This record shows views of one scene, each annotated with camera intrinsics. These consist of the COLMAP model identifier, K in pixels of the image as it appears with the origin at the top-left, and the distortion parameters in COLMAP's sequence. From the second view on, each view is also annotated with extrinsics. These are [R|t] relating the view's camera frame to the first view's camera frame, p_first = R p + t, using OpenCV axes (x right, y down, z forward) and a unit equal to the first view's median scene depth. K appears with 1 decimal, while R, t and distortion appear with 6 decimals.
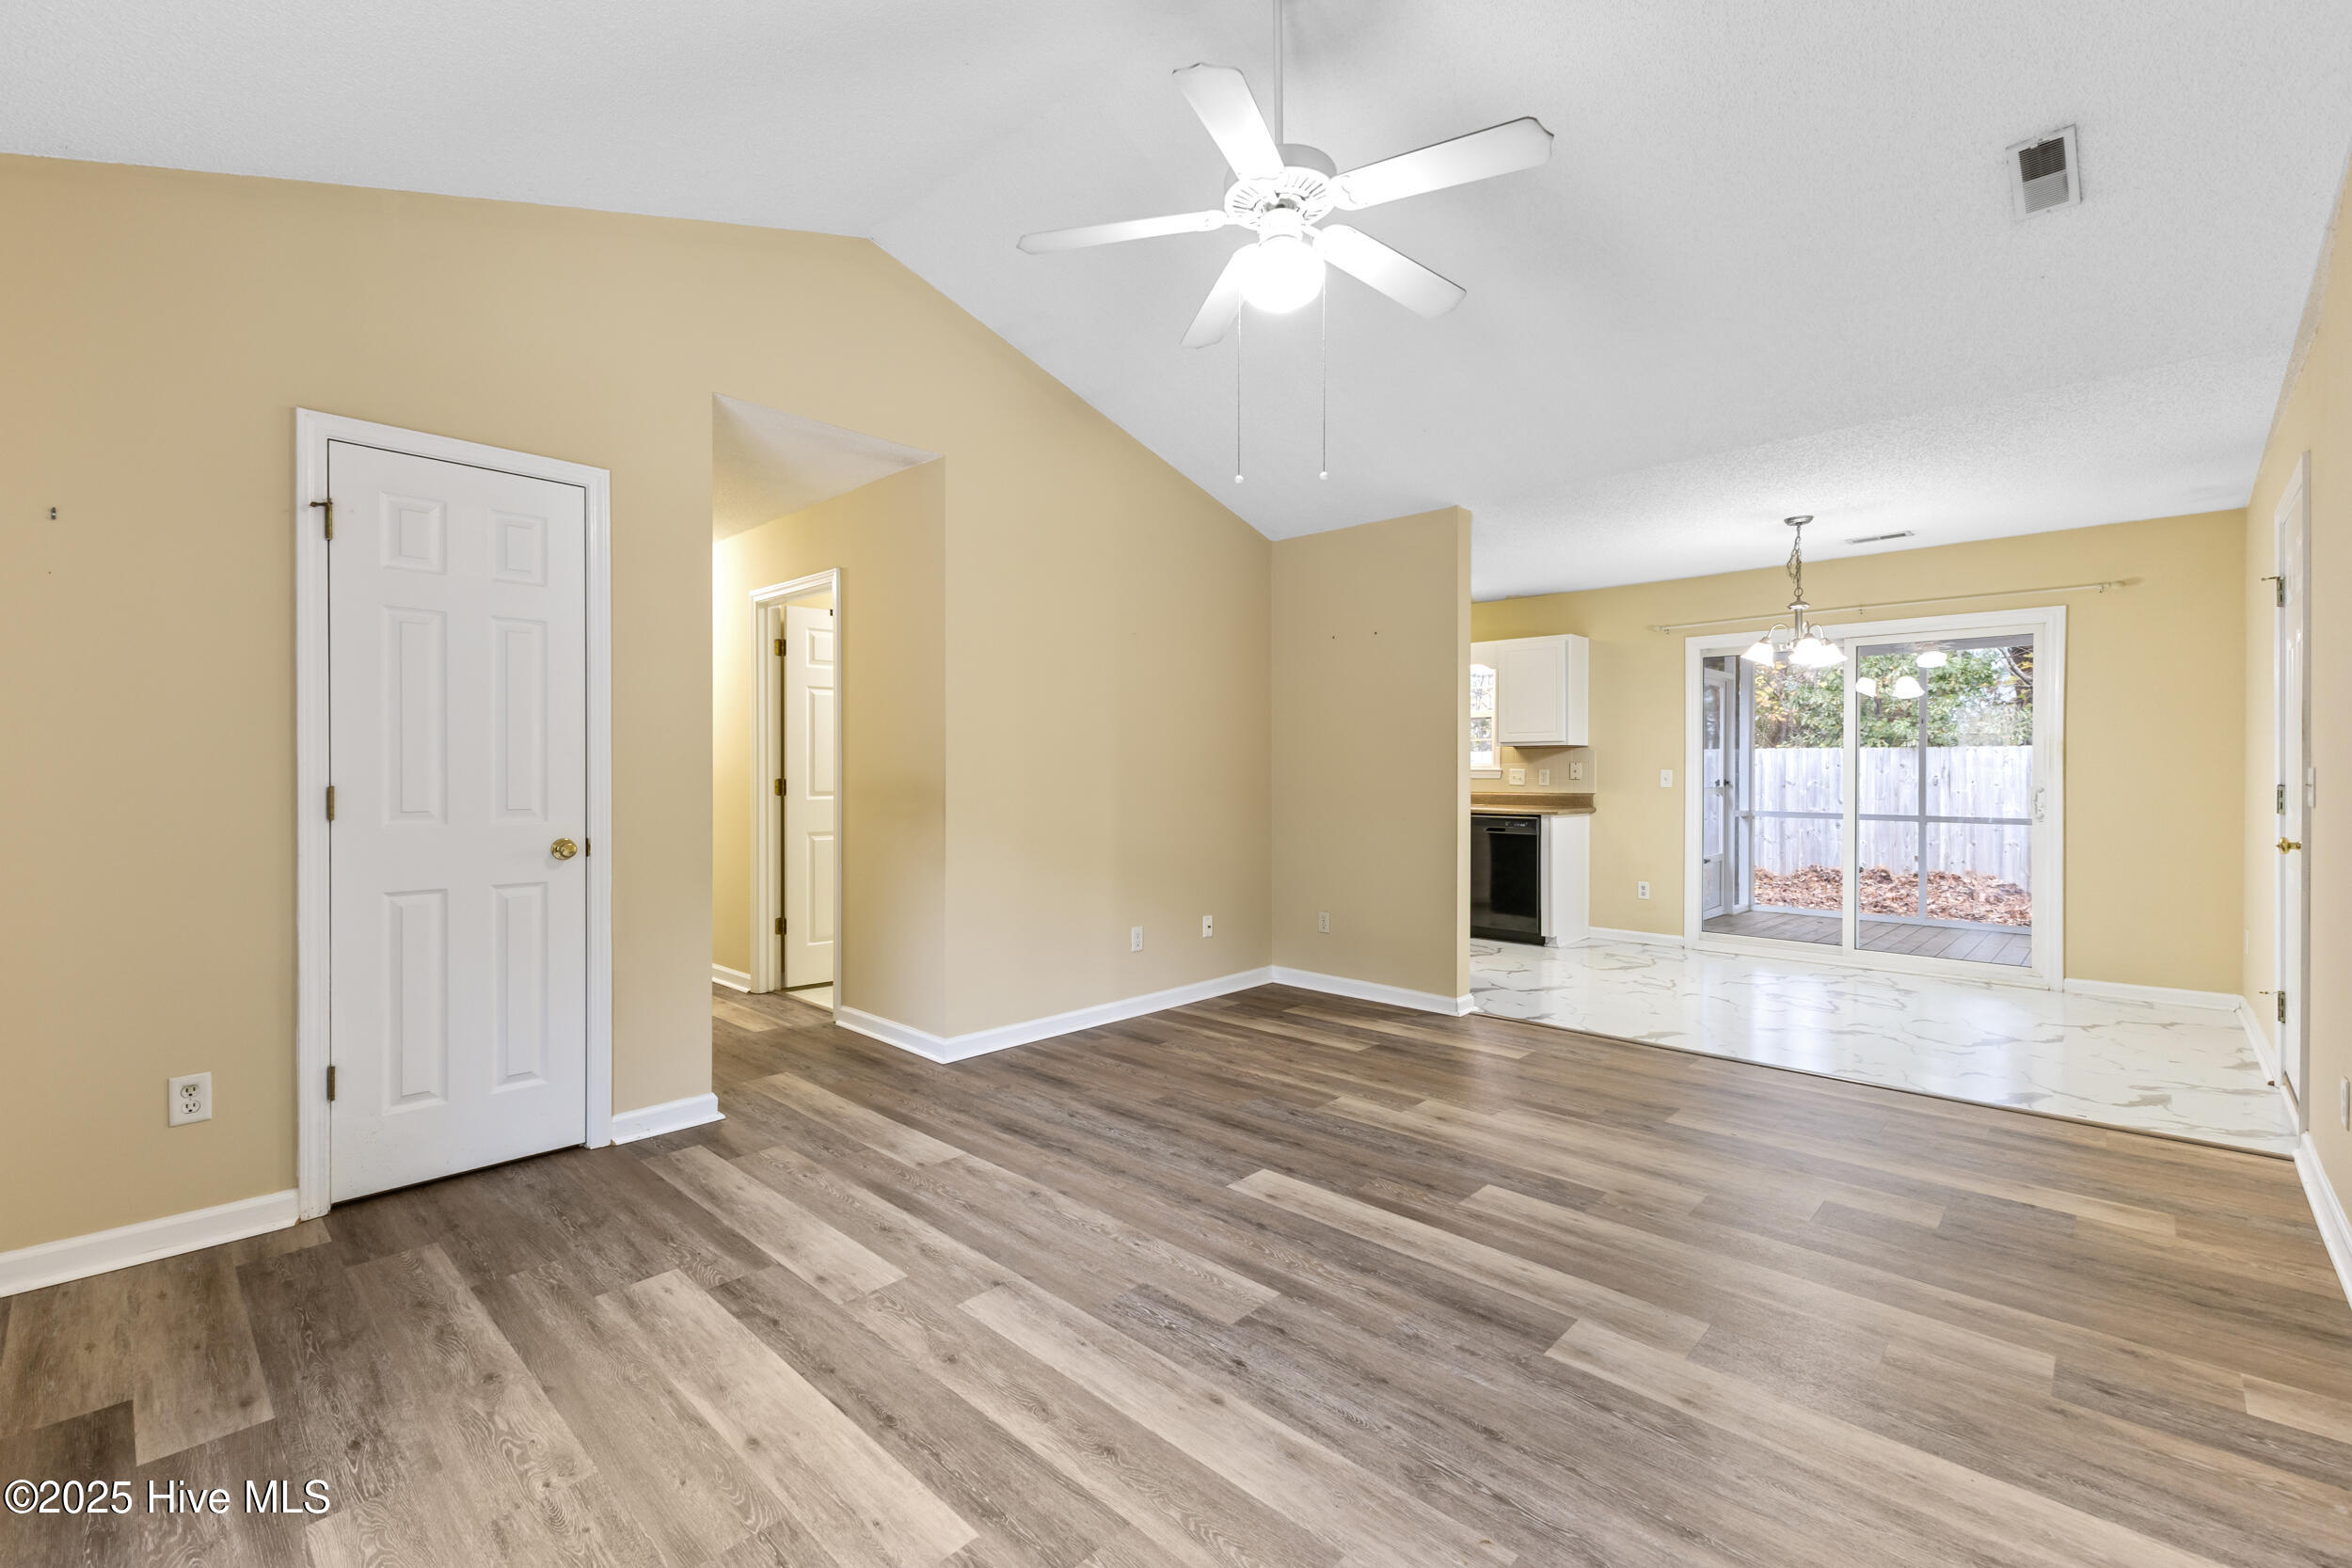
lens RADIAL K [[1010.6, 0, 1174.5], [0, 1010.6, 772.5], [0, 0, 1]] dist [0.008492, -0.001039]
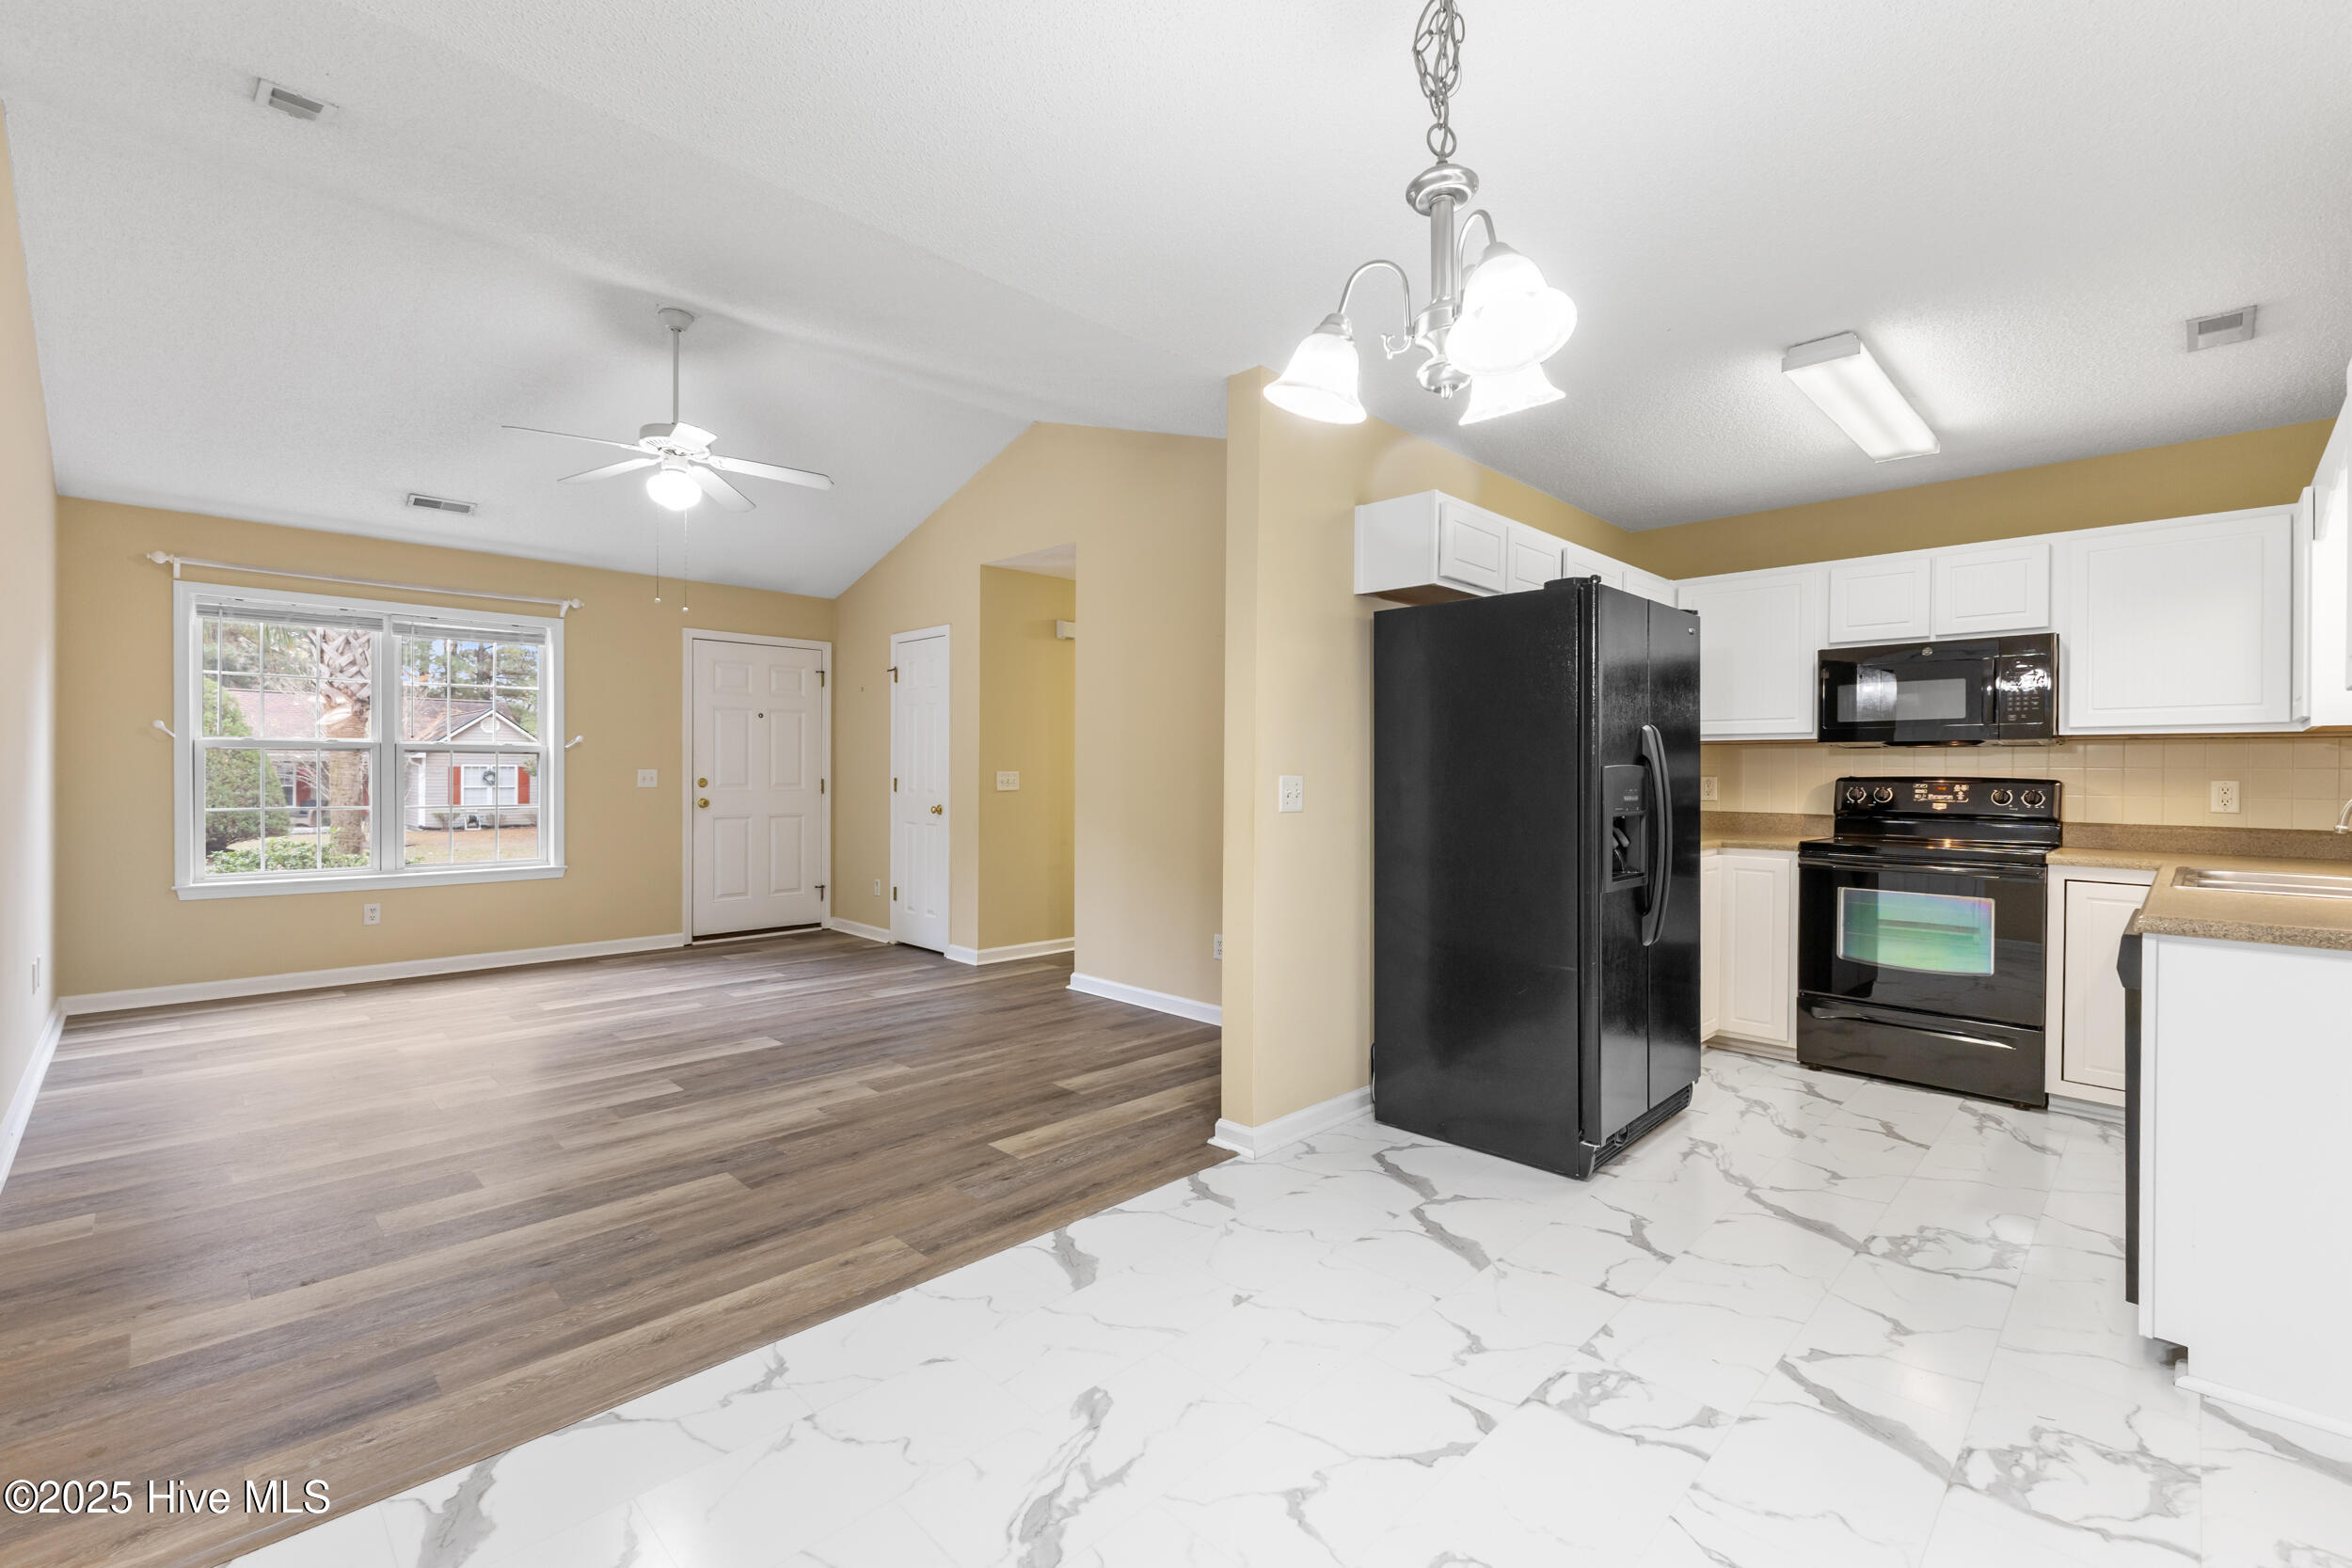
lens RADIAL K [[1010.6, 0, 1184.6], [0, 1010.6, 772.9], [0, 0, 1]] dist [0.008492, -0.001039]
pose [[-0.016516, 0.001119, -0.999863, 1.715517], [-0.013678, 0.999906, 0.001345, -0.010793], [0.999770, 0.013698, -0.016499, 1.779124]]
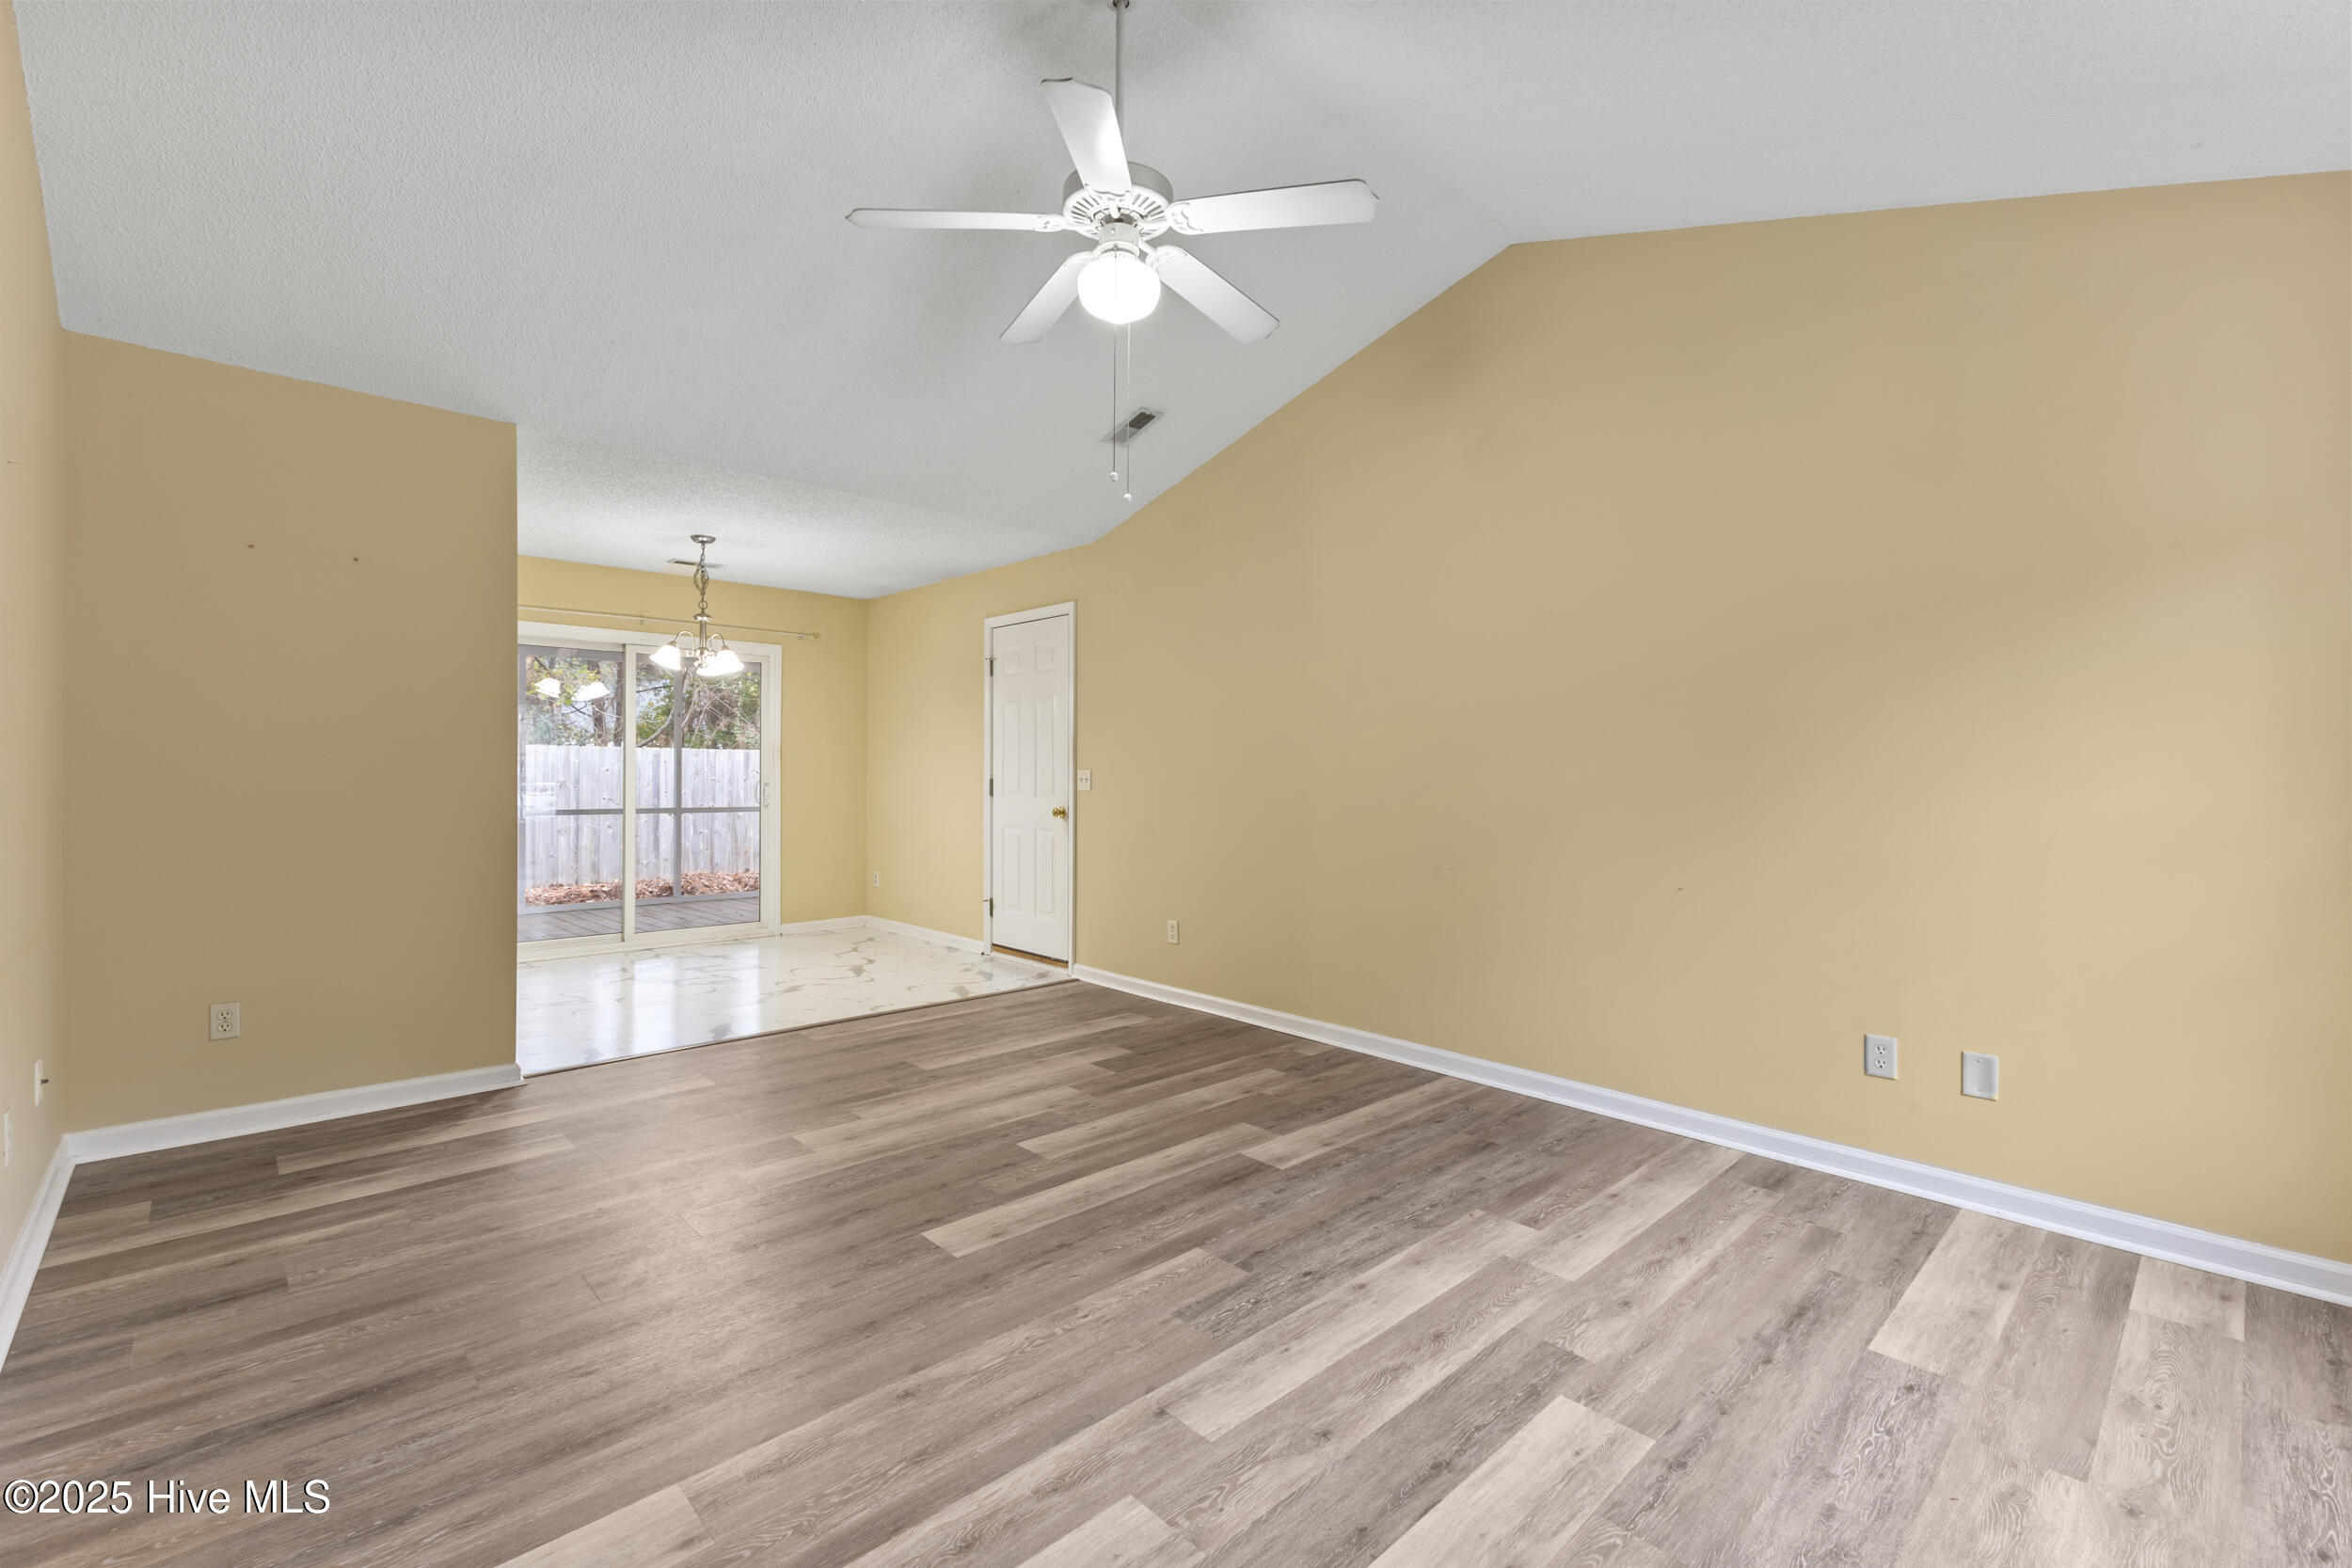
lens RADIAL K [[1010.6, 0, 1180.7], [0, 1010.6, 776.6], [0, 0, 1]] dist [0.008492, -0.001039]
pose [[0.047677, -0.004231, 0.998854, -0.847234], [-0.005316, 0.999976, 0.004490, -0.002649], [-0.998849, -0.005524, 0.047653, 0.825295]]
